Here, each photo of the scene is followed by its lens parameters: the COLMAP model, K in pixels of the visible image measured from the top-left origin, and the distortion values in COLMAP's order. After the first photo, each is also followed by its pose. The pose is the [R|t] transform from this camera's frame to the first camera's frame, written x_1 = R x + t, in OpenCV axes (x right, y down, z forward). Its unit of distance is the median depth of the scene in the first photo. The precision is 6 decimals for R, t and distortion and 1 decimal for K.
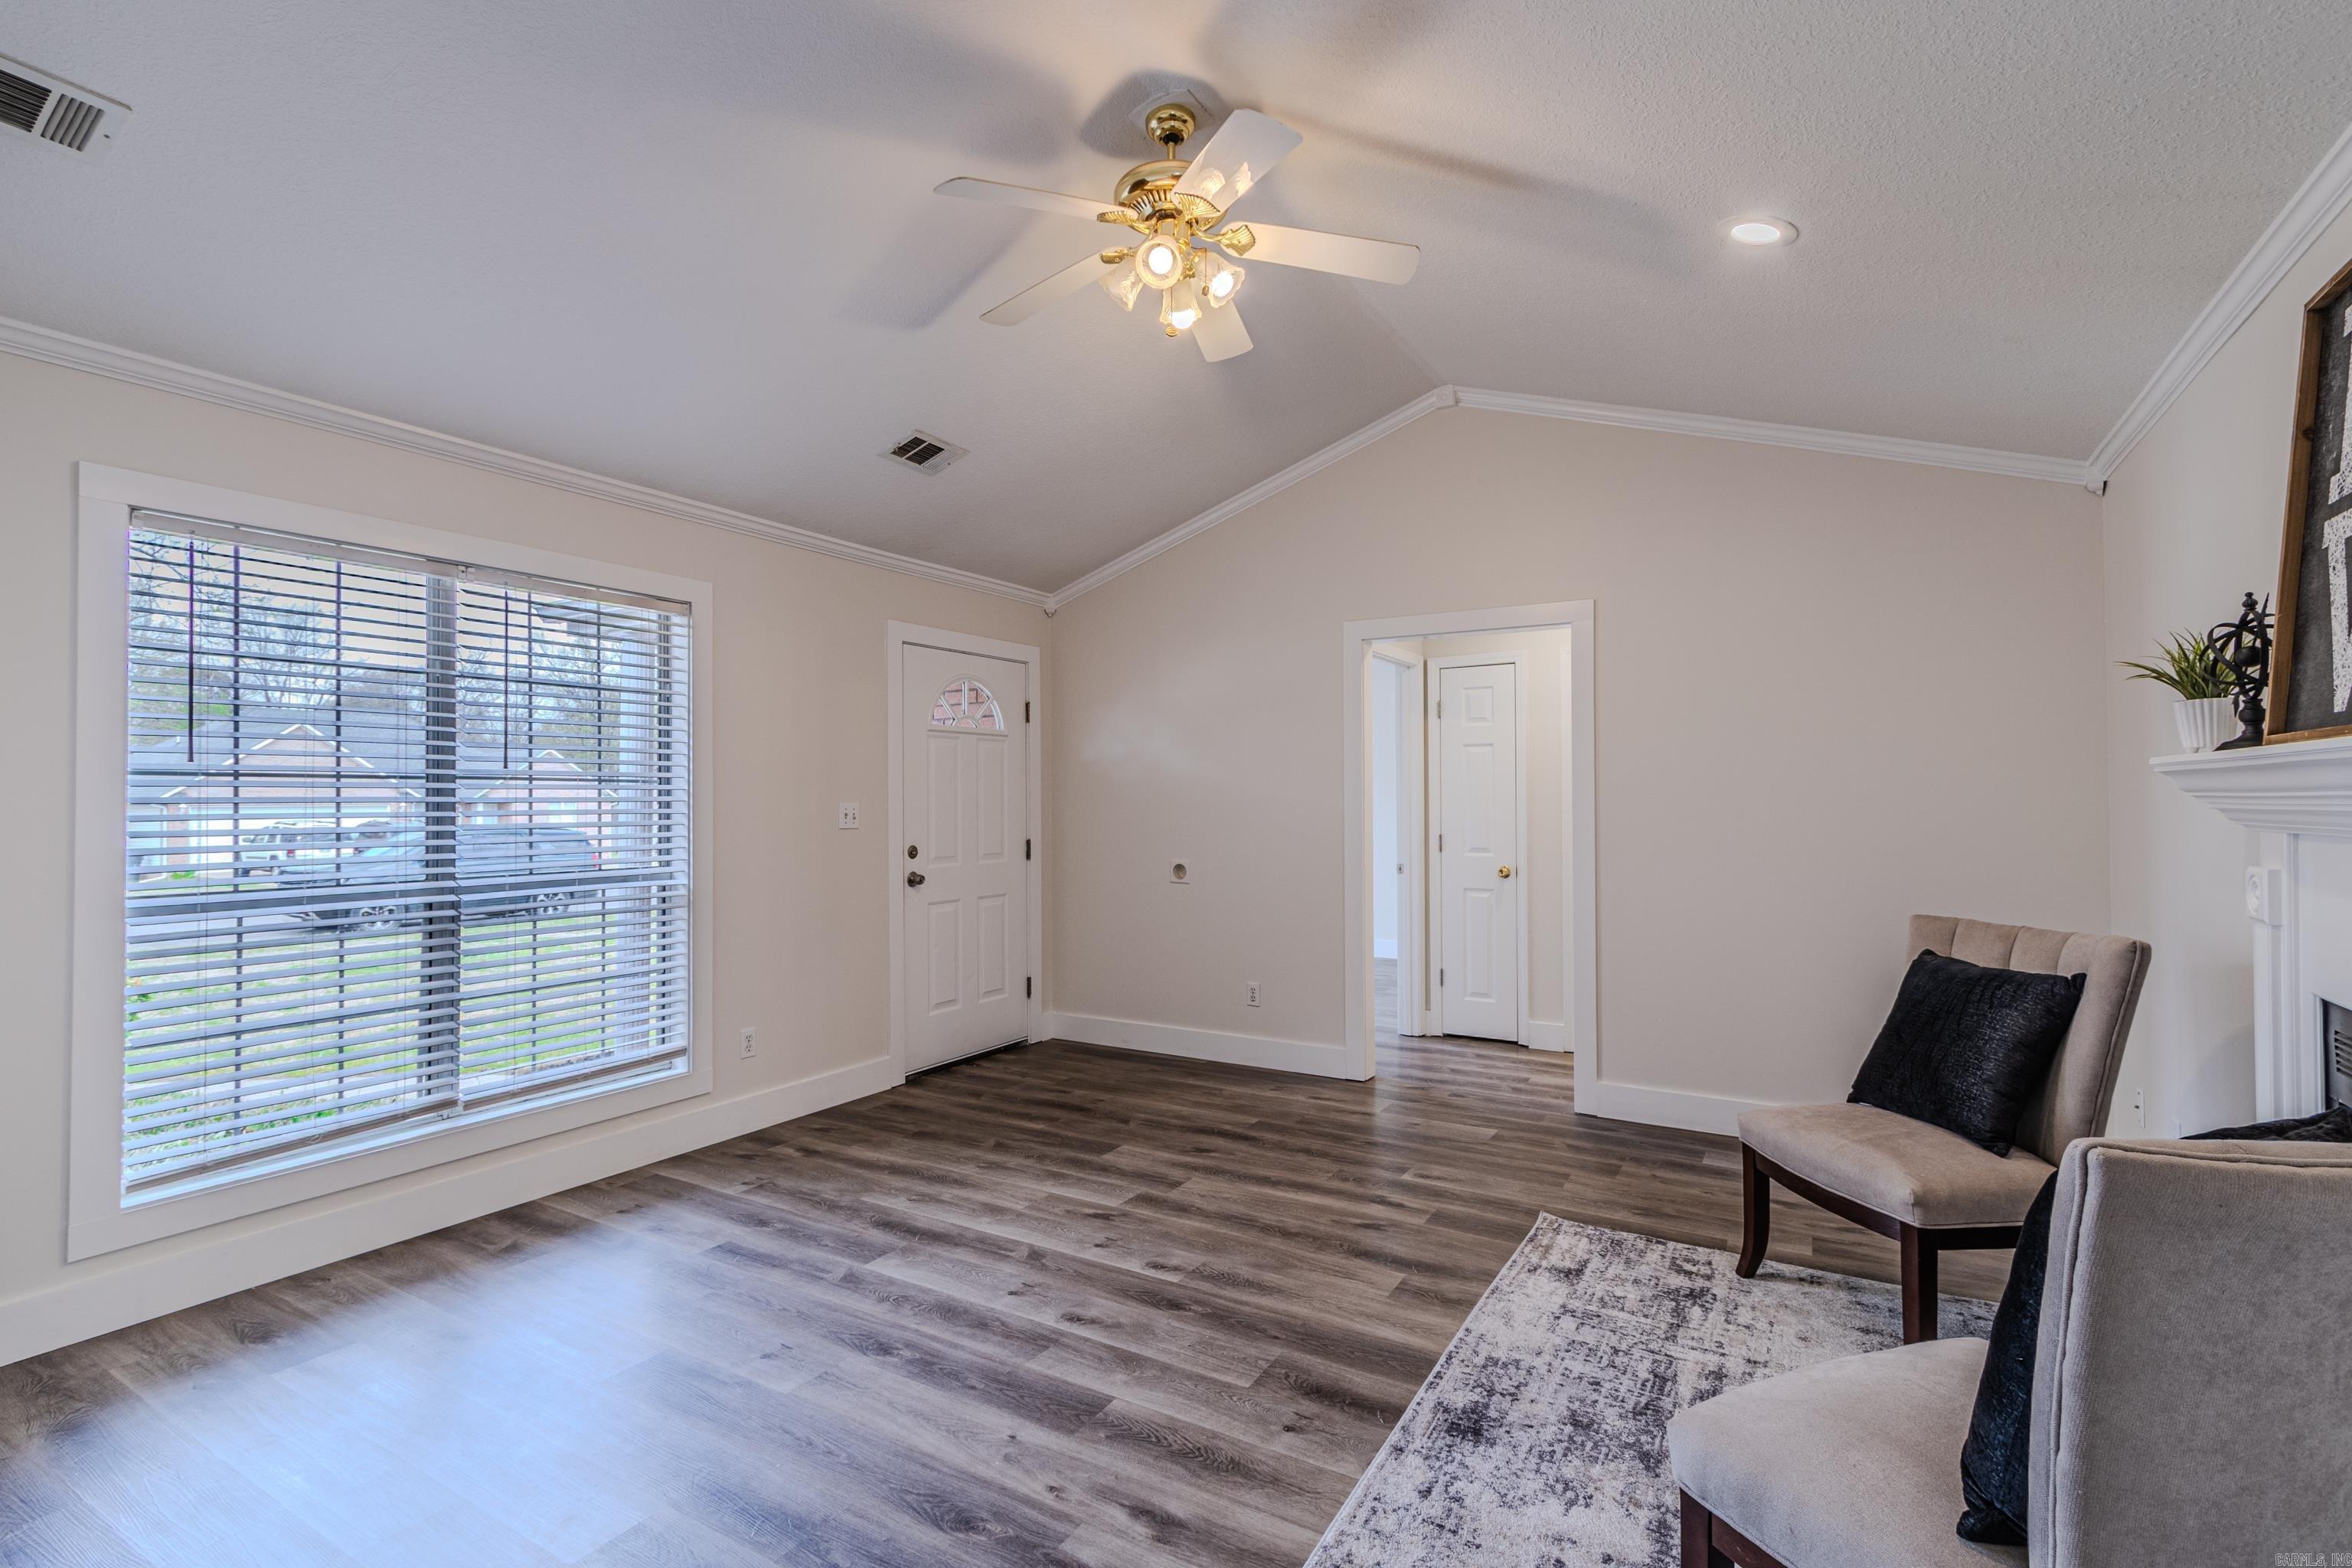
lens RADIAL K [[1080.0, 0, 1176.0], [0, 1080.0, 784.0], [0, 0, 1]] dist [0.003716, -0.000304]
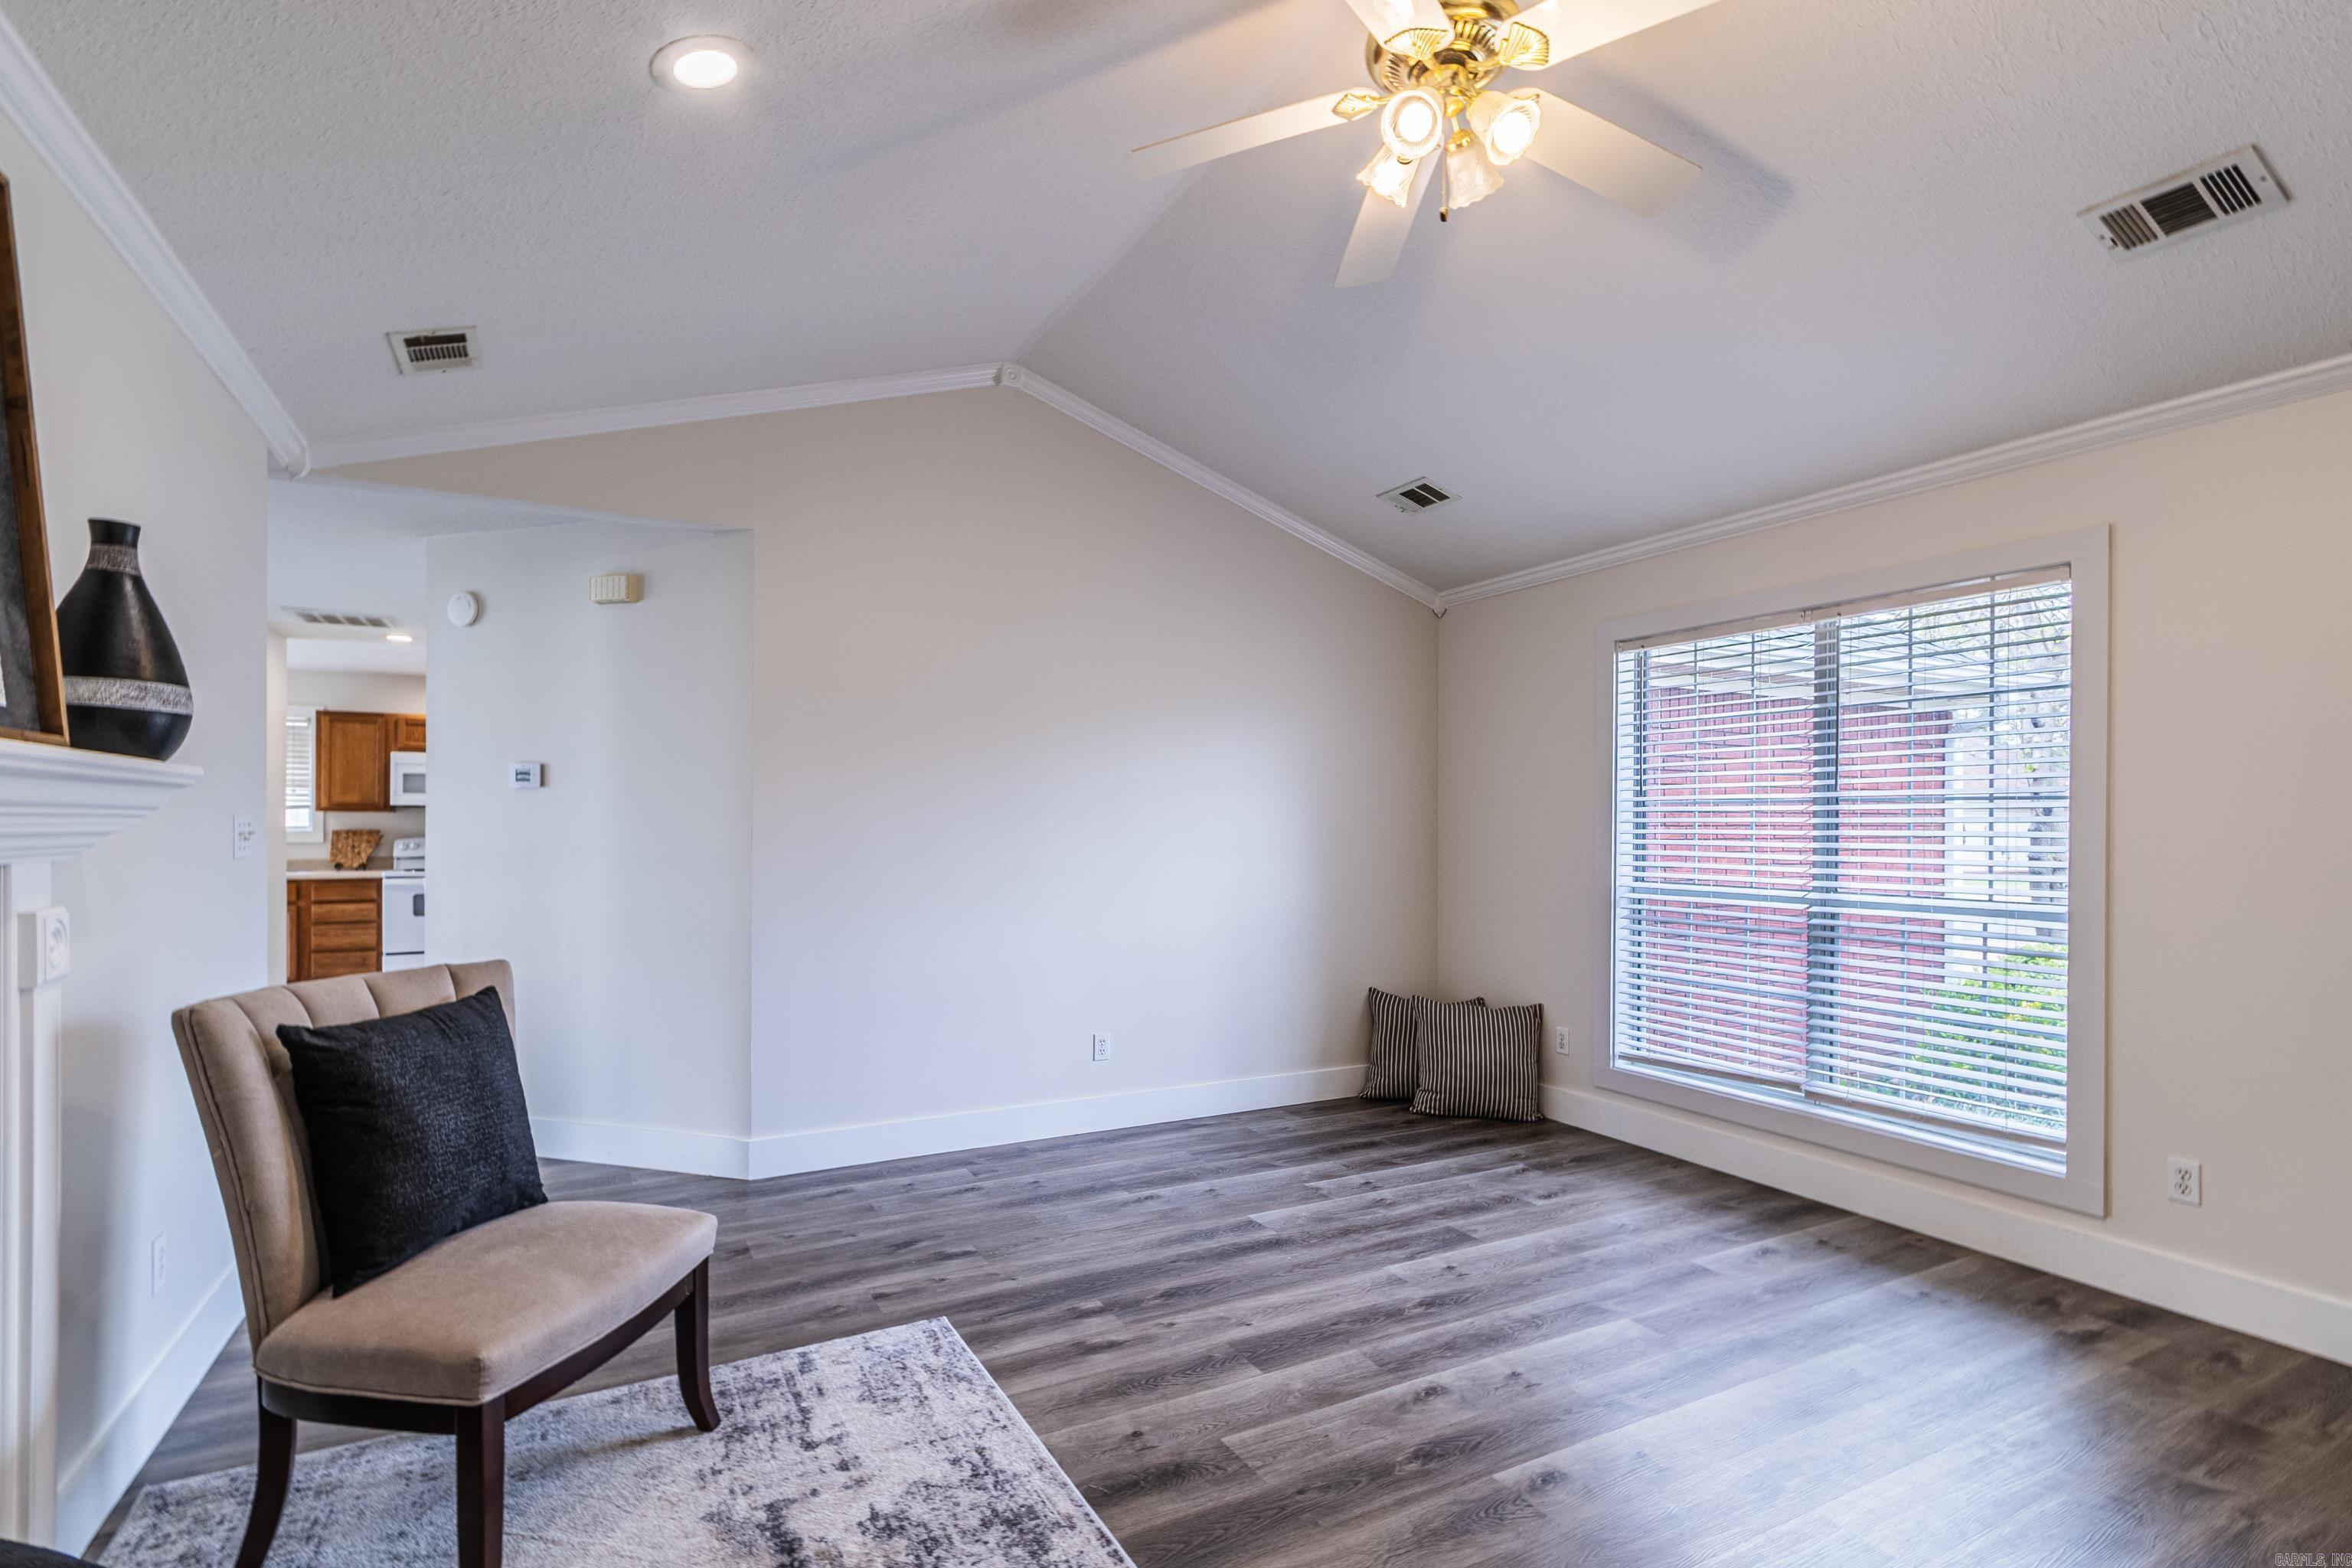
lens RADIAL K [[1093.9, 0, 1183.8], [0, 1093.9, 819.7], [0, 0, 1]] dist [0.002540, -0.000101]
pose [[-0.502600, -0.000874, -0.864519, 0.761802], [0.011214, 0.999909, -0.007530, 0.021823], [0.864447, -0.013480, -0.502544, 1.225698]]
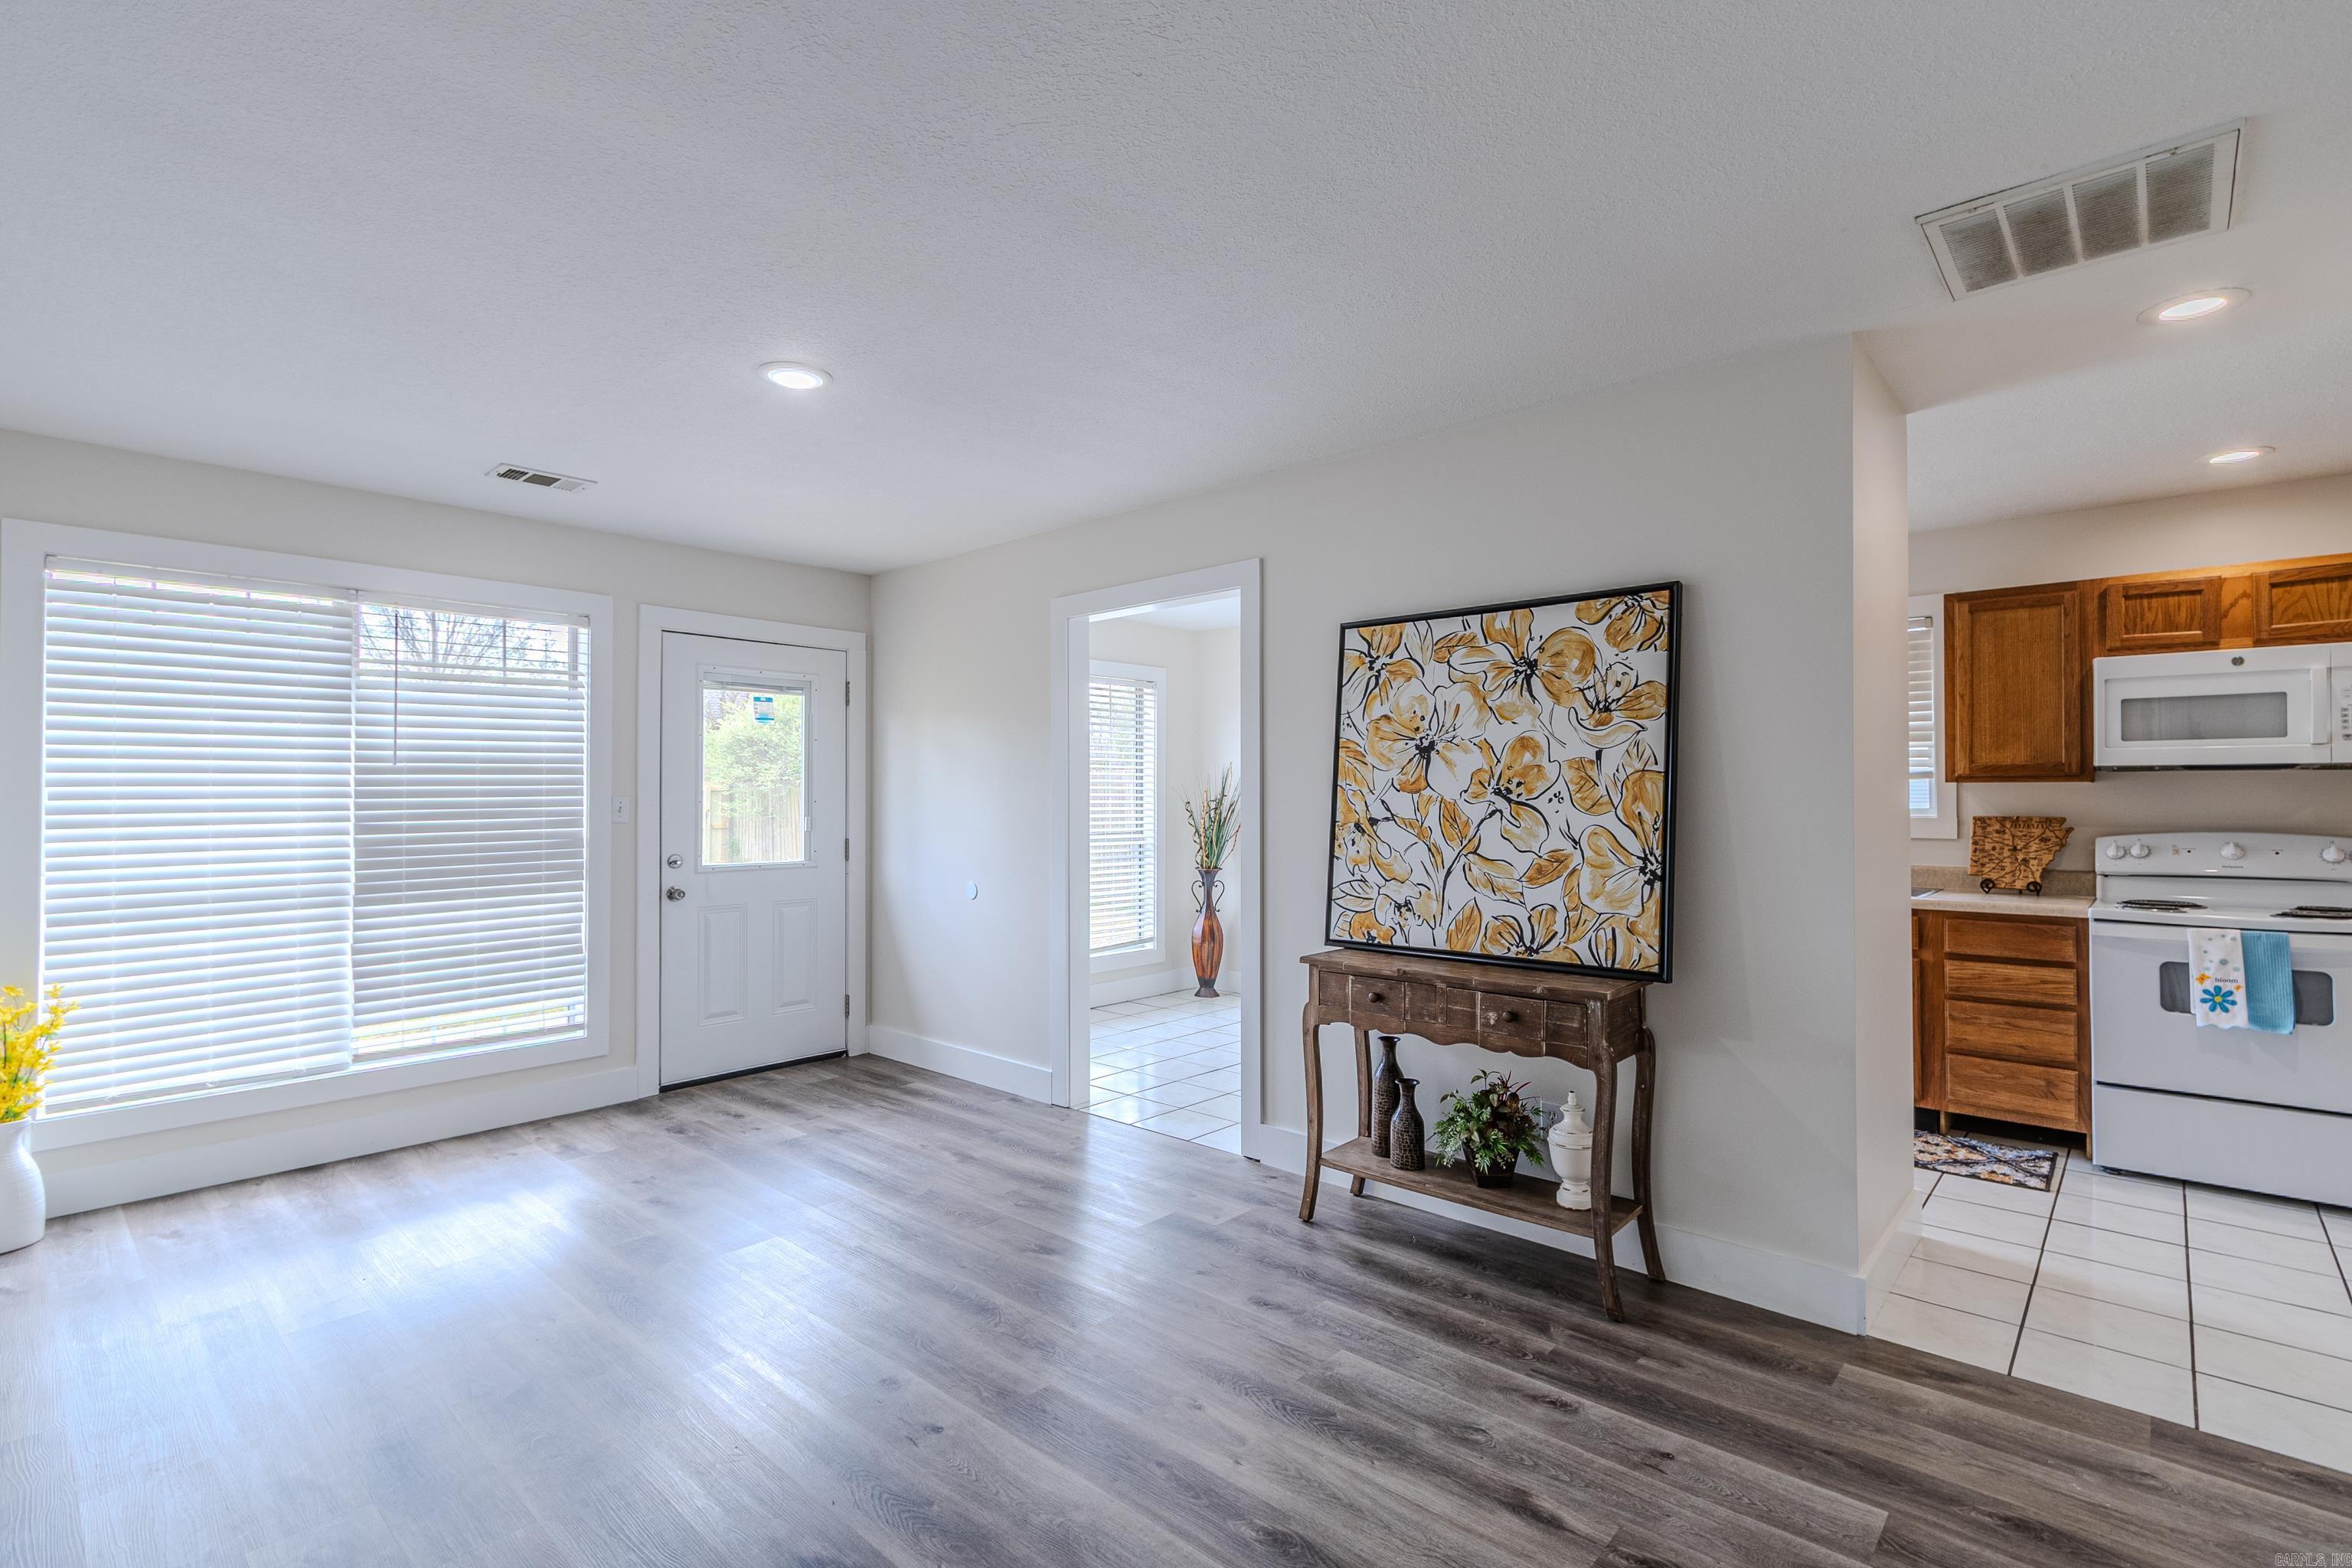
lens RADIAL K [[1080.0, 0, 1176.0], [0, 1080.0, 784.0], [0, 0, 1]] dist [0.003716, -0.000304]
pose [[-0.980545, 0.006722, 0.196182, 0.184220], [0.001577, 0.999651, -0.026373, -0.006183], [-0.196291, -0.025550, -0.980213, -0.486733]]
